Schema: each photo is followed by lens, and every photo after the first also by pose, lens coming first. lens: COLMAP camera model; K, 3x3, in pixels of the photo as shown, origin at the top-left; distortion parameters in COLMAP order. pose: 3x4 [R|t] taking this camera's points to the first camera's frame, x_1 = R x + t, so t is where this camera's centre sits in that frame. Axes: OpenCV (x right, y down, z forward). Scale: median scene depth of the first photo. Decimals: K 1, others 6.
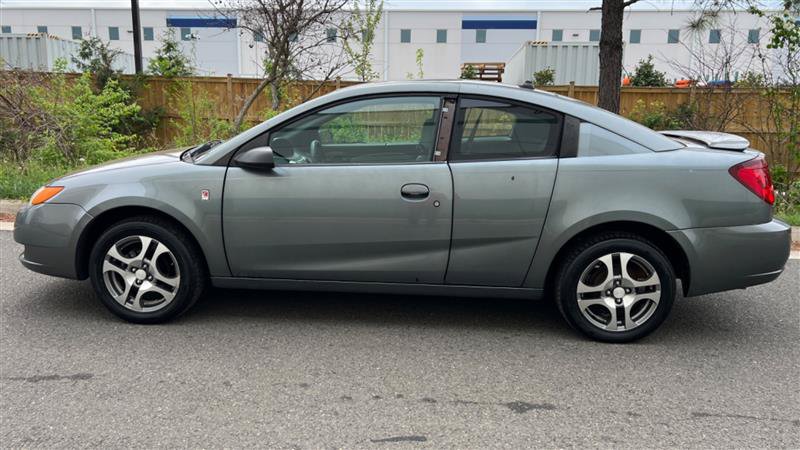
lens RADIAL K [[586.1, 0, 398.2], [0, 586.1, 224.0], [0, 0, 1]] dist [0.048843, -0.051645]
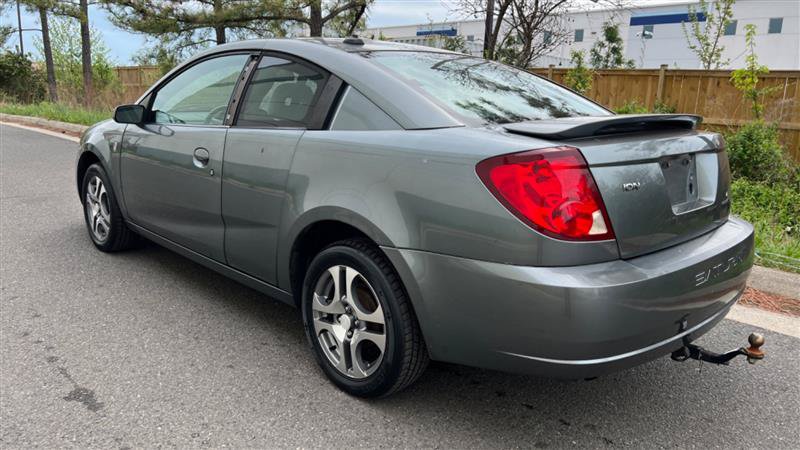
lens RADIAL K [[596.3, 0, 409.2], [0, 596.3, 224.7], [0, 0, 1]] dist [0.051449, -0.065895]
pose [[0.749295, 0.154283, -0.644013, 0.876147], [-0.156941, 0.986150, 0.053649, -0.051014], [0.643371, 0.060873, 0.763131, 0.485167]]
